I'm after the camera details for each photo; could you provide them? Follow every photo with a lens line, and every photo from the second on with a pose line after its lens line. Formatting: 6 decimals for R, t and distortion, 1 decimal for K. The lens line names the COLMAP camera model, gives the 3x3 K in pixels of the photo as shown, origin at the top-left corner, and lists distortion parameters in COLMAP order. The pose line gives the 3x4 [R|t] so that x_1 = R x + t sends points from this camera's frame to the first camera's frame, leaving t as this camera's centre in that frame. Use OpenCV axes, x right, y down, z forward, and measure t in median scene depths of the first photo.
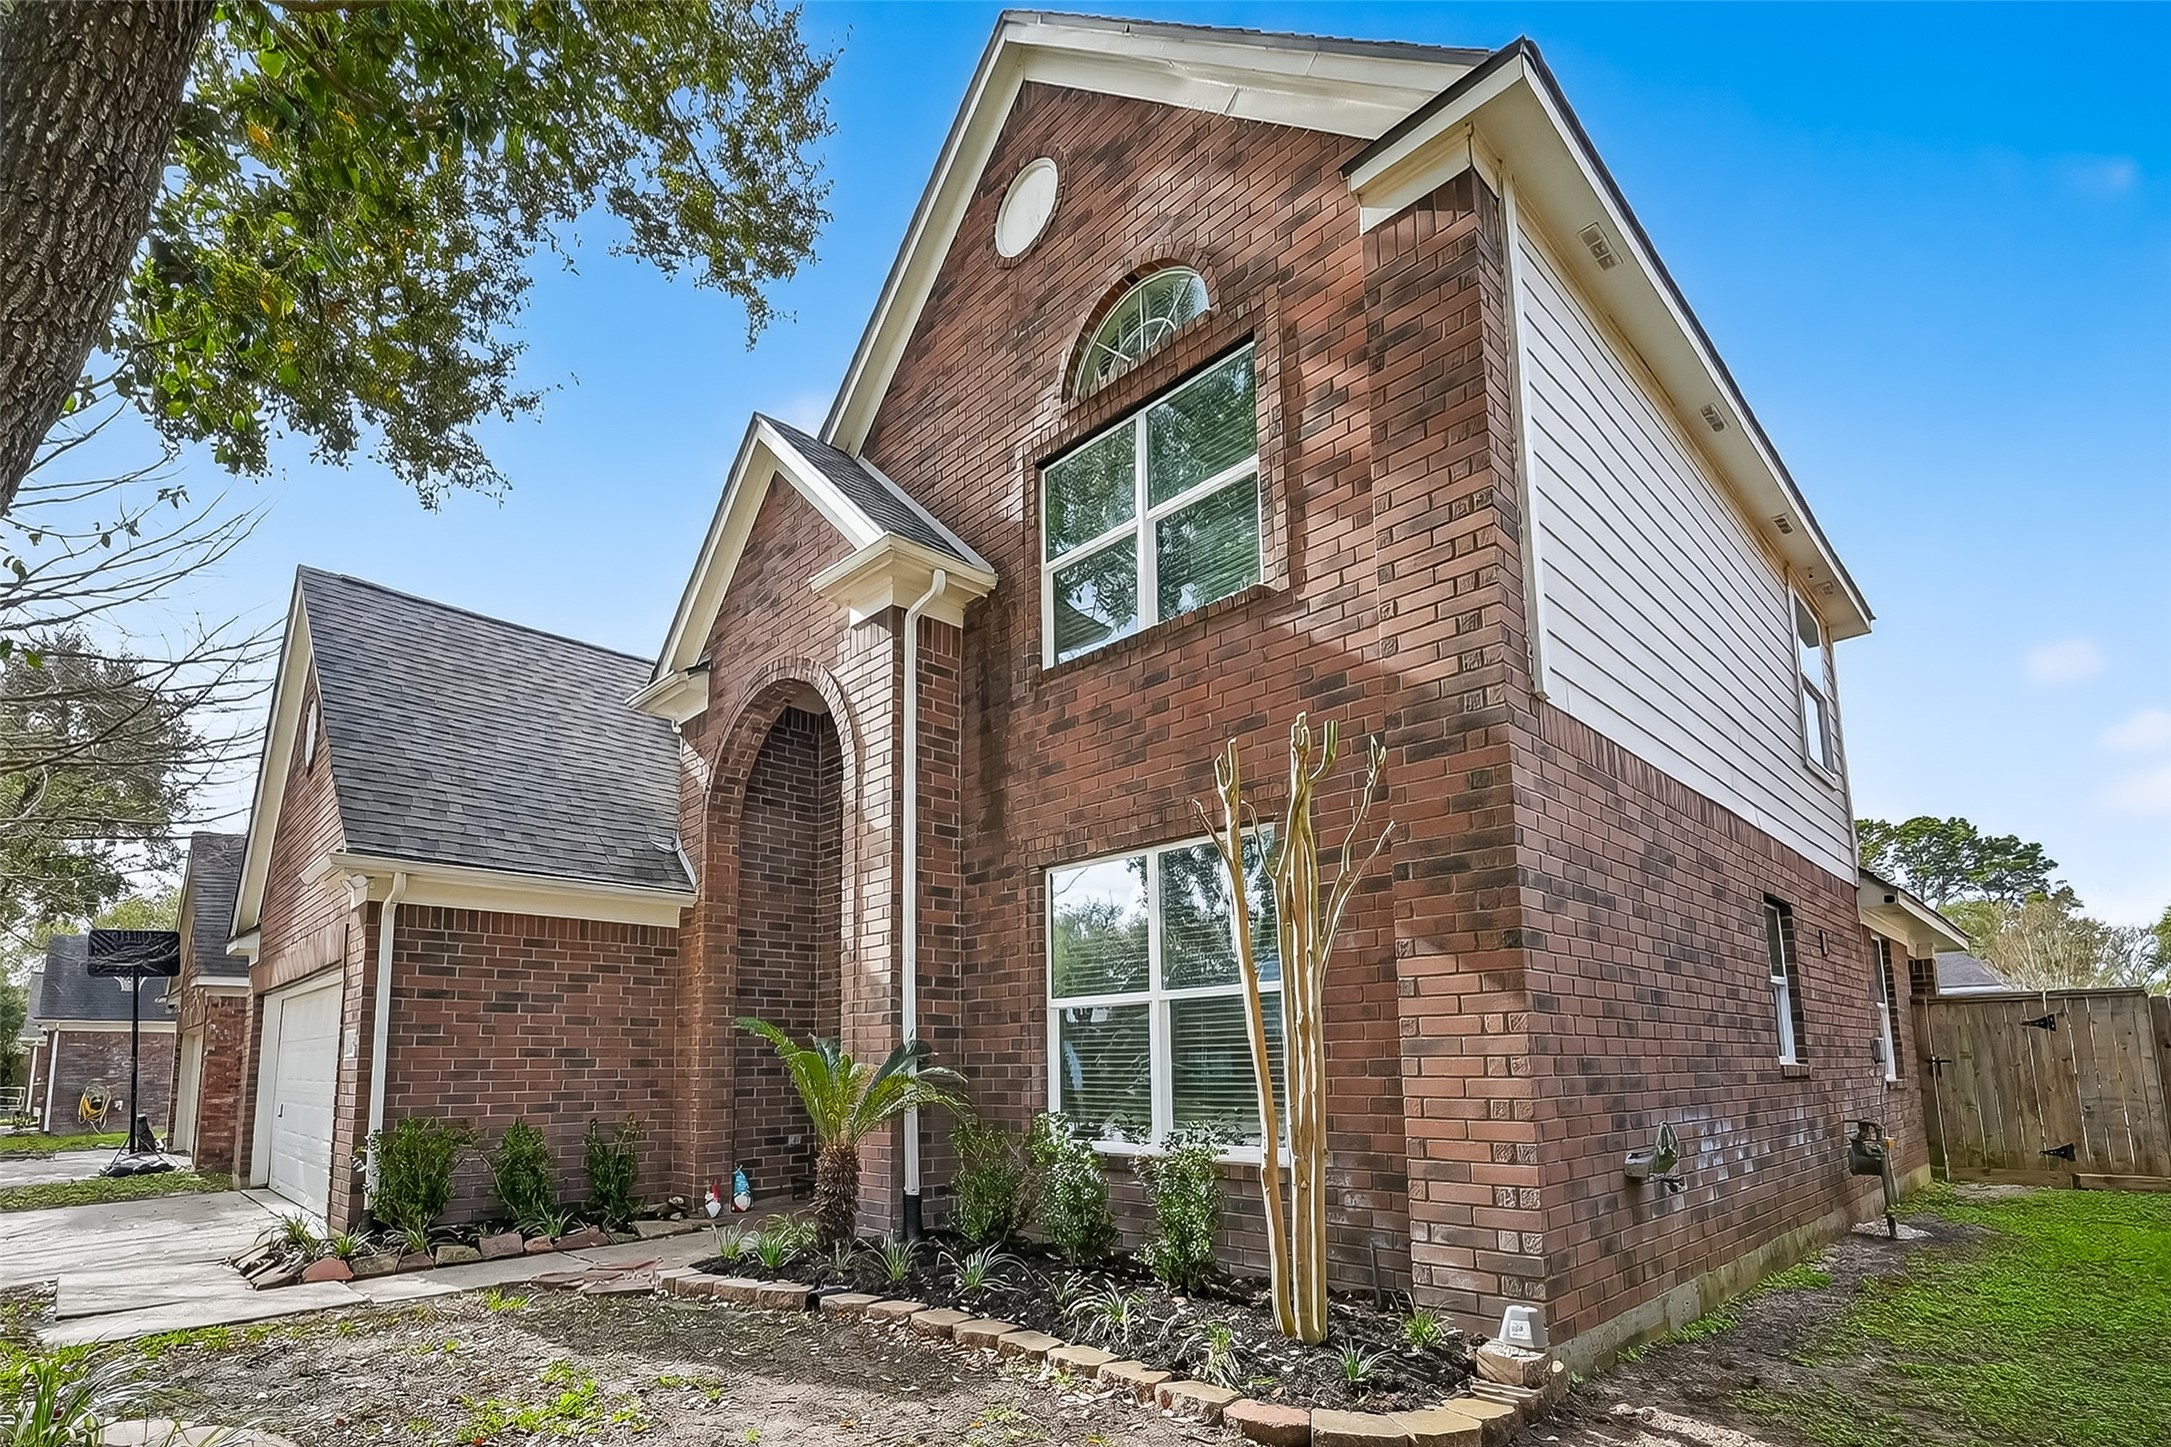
lens RADIAL K [[911.6, 0, 1096.9], [0, 911.6, 729.5], [0, 0, 1]] dist [-0.000231, 0.000276]
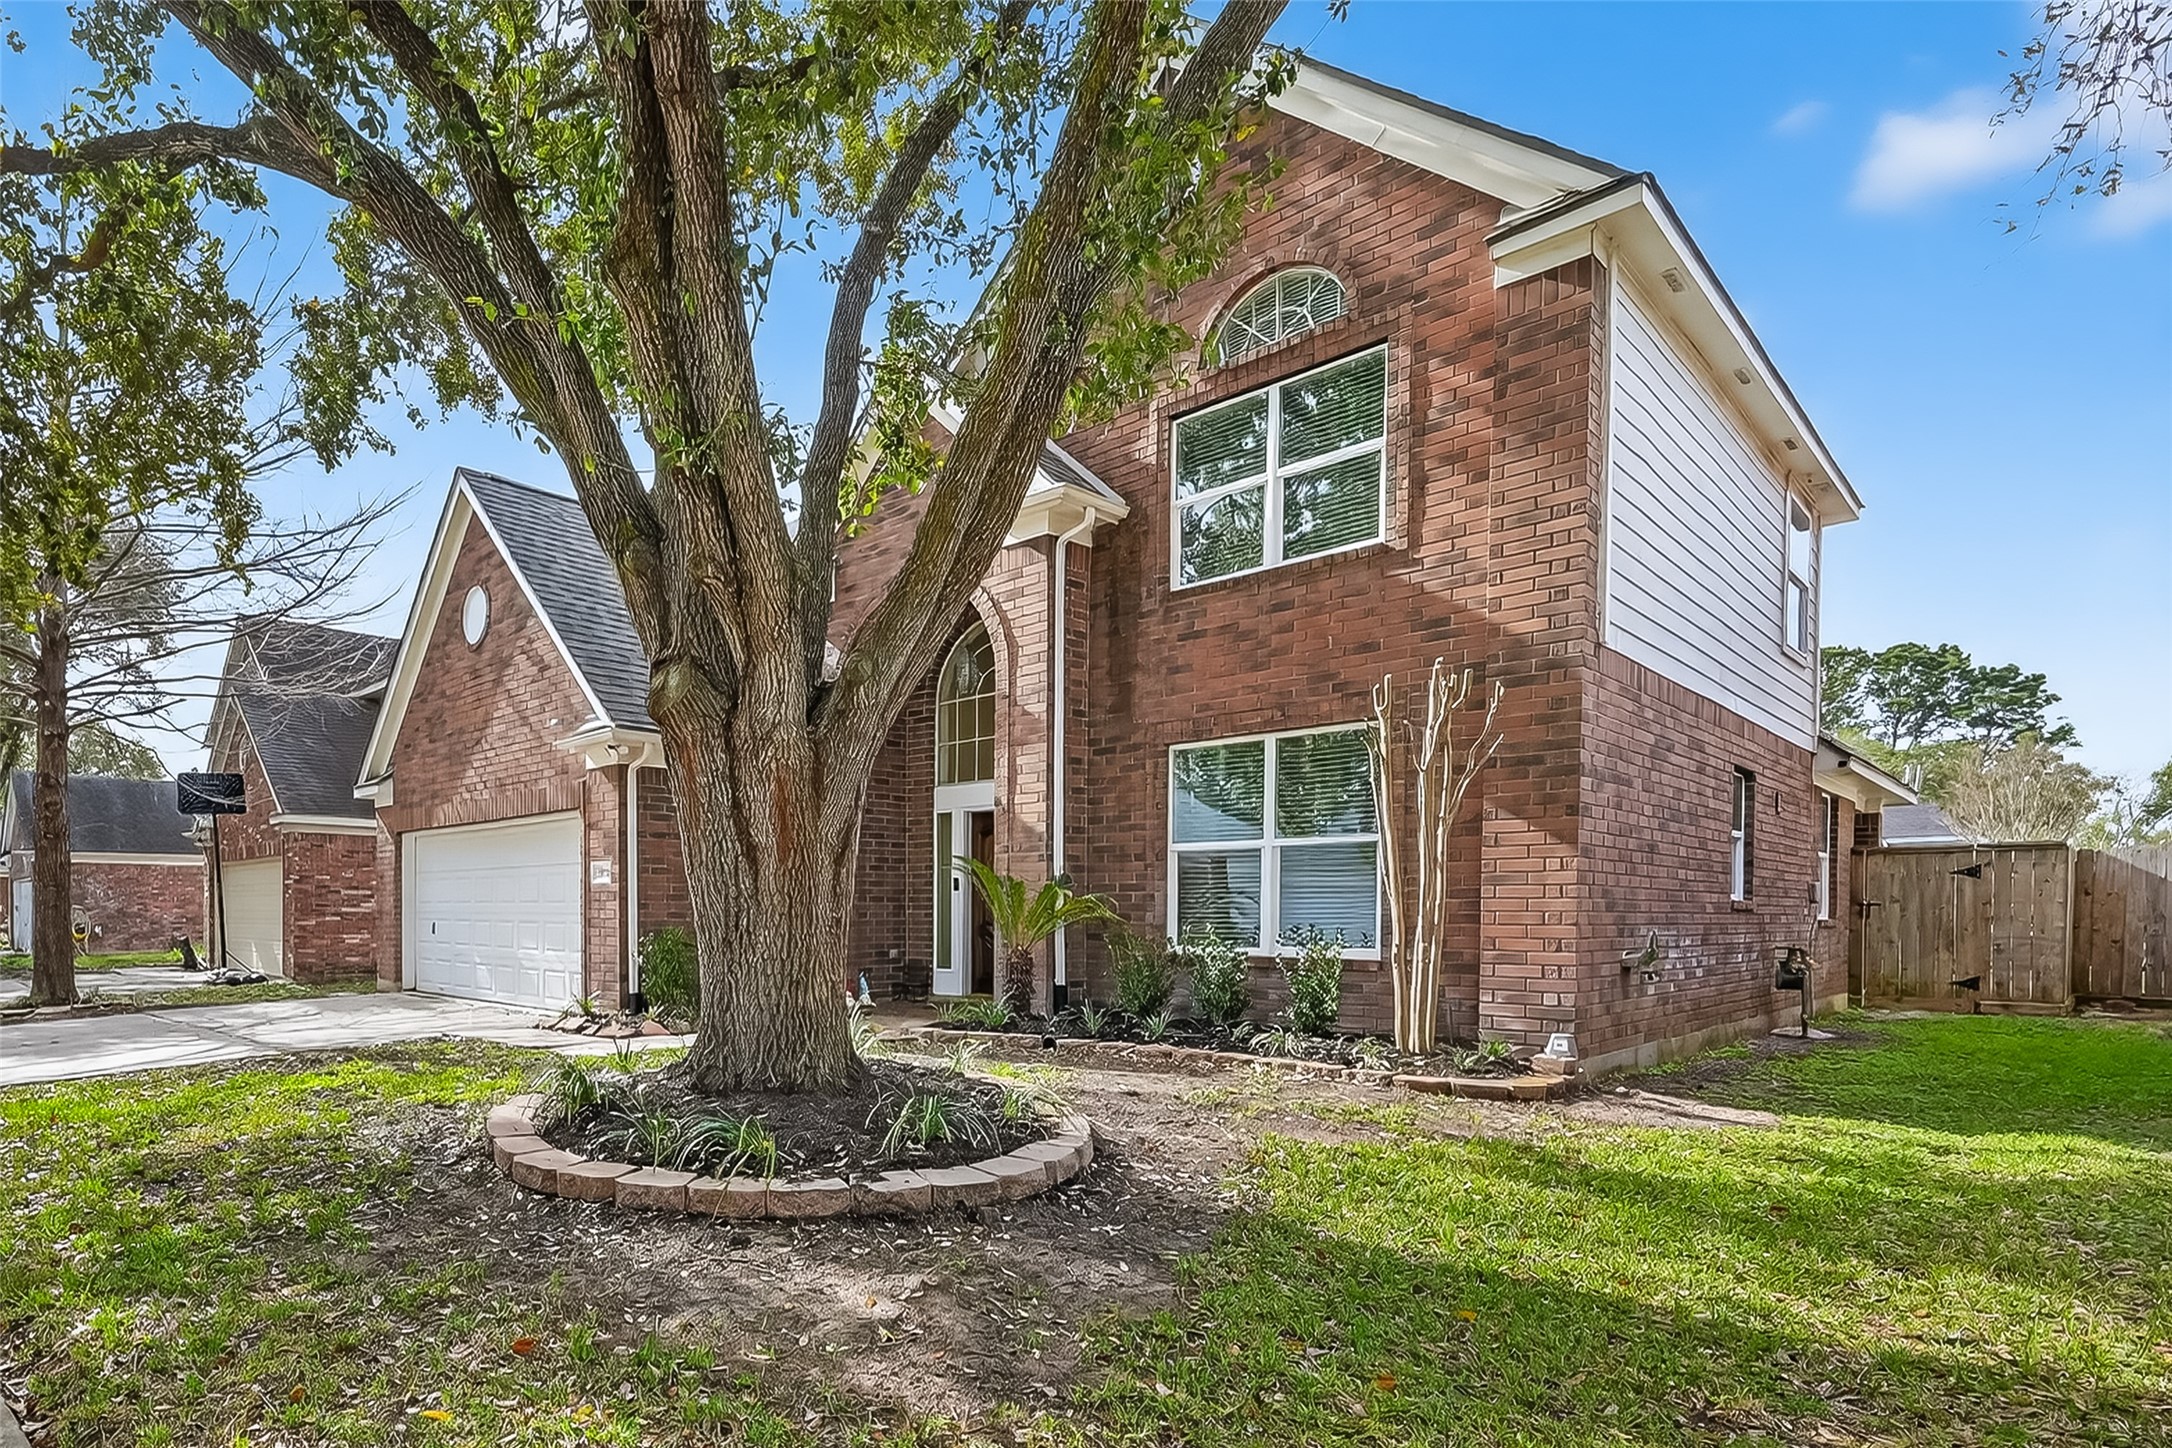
lens RADIAL K [[872.4, 0, 1071.2], [0, 872.4, 727.1], [0, 0, 1]] dist [0.001961, -0.000502]
pose [[0.999811, 0.006934, -0.018179, -0.206727], [-0.004021, 0.987813, 0.155592, -0.075712], [0.019036, -0.155490, 0.987654, -0.250083]]
